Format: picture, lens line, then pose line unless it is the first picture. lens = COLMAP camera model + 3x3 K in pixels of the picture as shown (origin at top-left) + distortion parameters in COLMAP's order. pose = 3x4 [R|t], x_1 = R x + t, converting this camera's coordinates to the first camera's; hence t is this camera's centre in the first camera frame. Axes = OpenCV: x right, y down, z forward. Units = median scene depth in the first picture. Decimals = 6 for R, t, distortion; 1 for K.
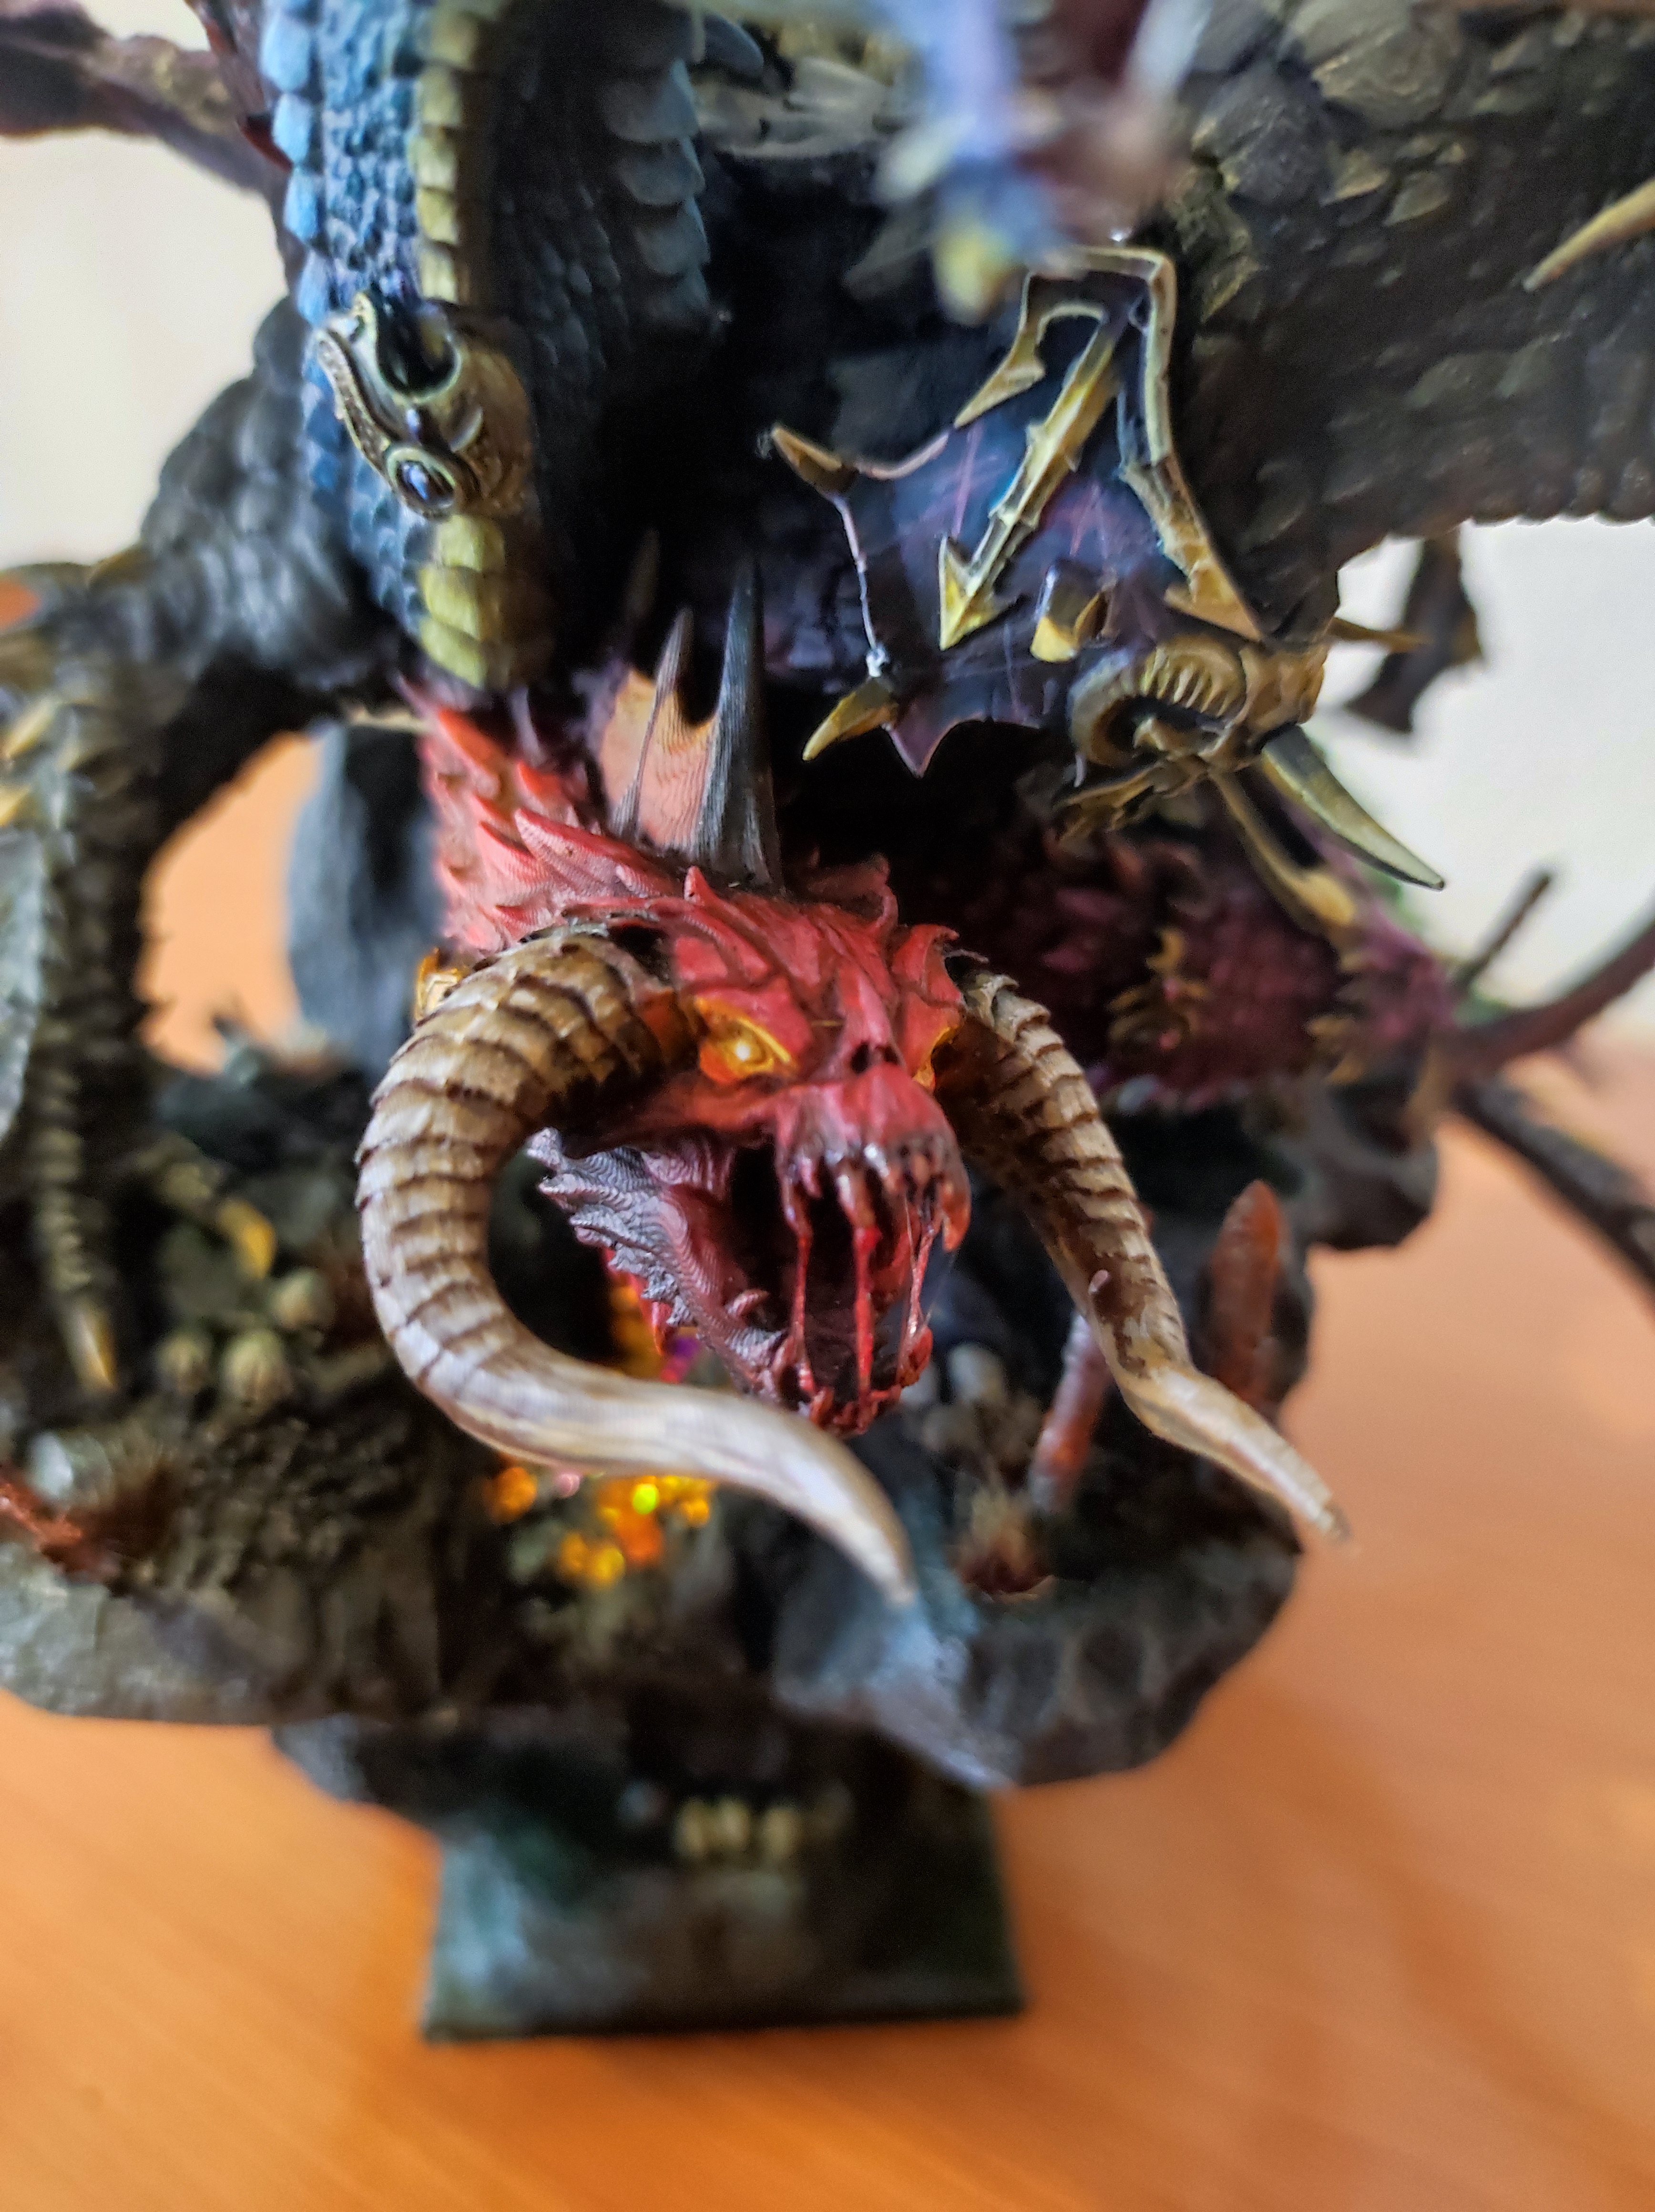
lens RADIAL K [[1745.7, 0, 798.7], [0, 1745.7, 1057.5], [0, 0, 1]] dist [-0.061497, 0.013299]
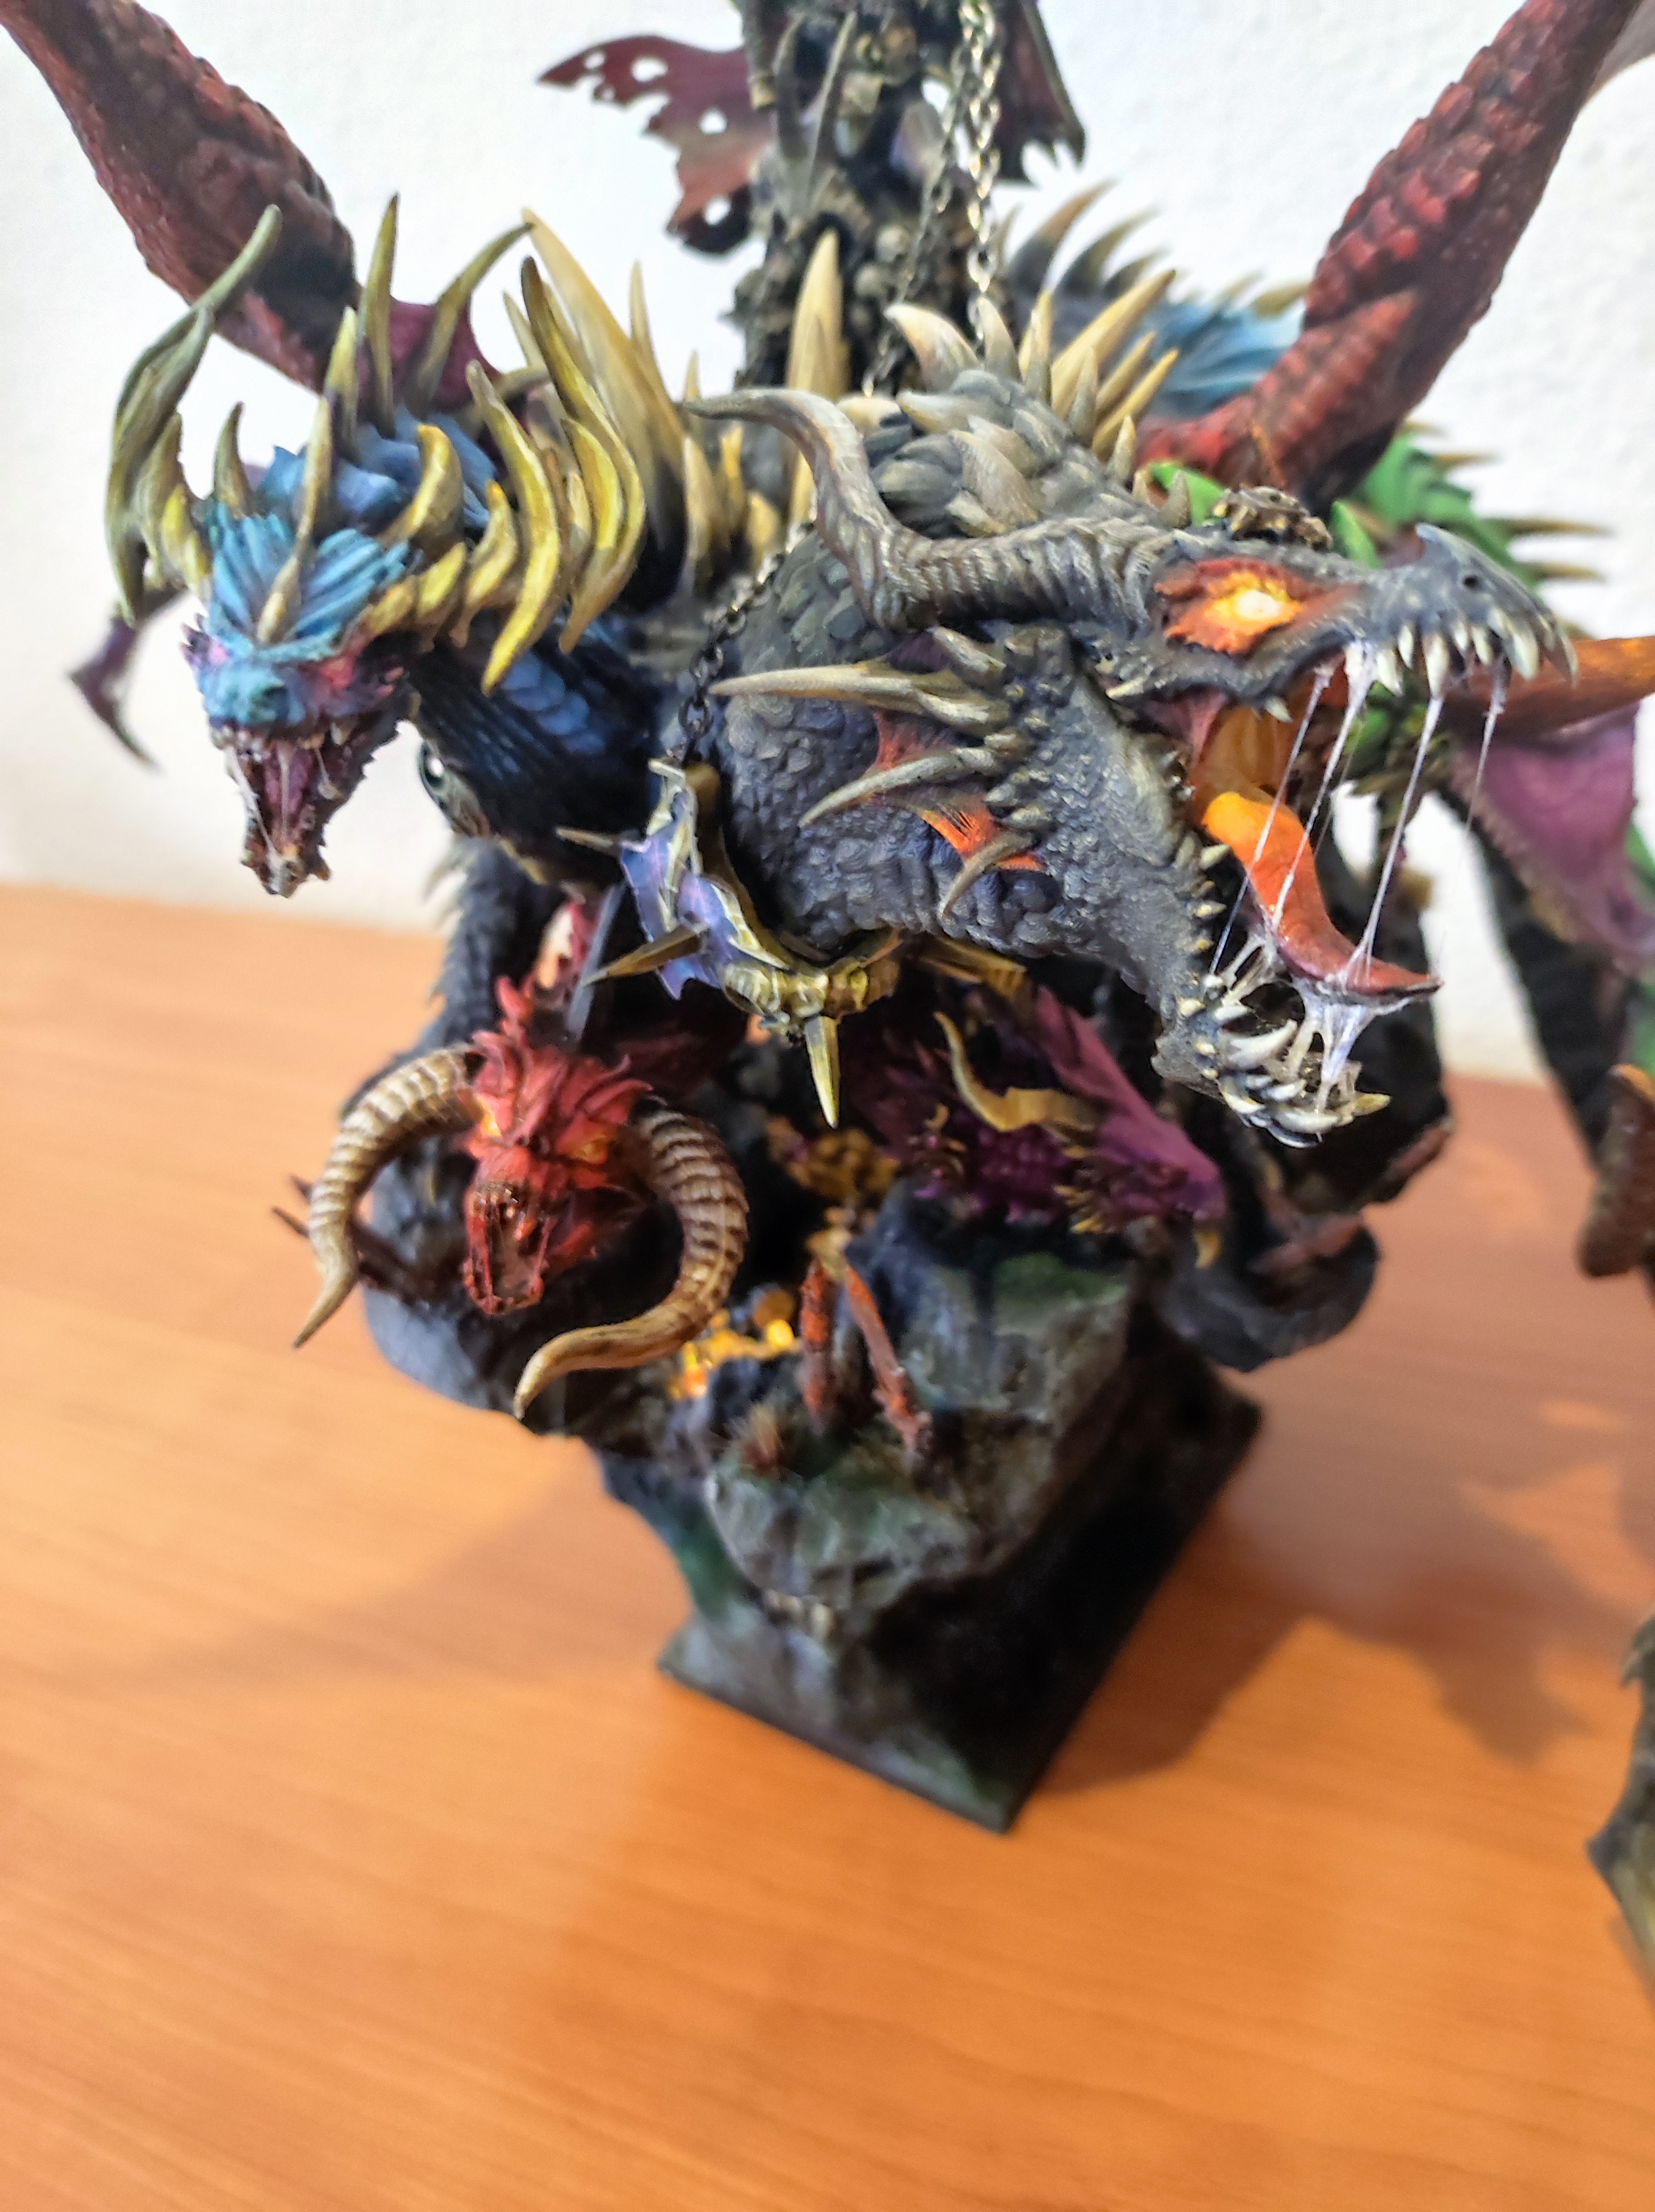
lens RADIAL K [[1745.7, 0, 830.2], [0, 1745.7, 1122.2], [0, 0, 1]] dist [-0.061497, 0.013299]
pose [[0.806181, 0.237424, -0.541943, 1.357918], [-0.190720, 0.971344, 0.141834, -0.360265], [0.560088, -0.010985, 0.828360, -0.489315]]
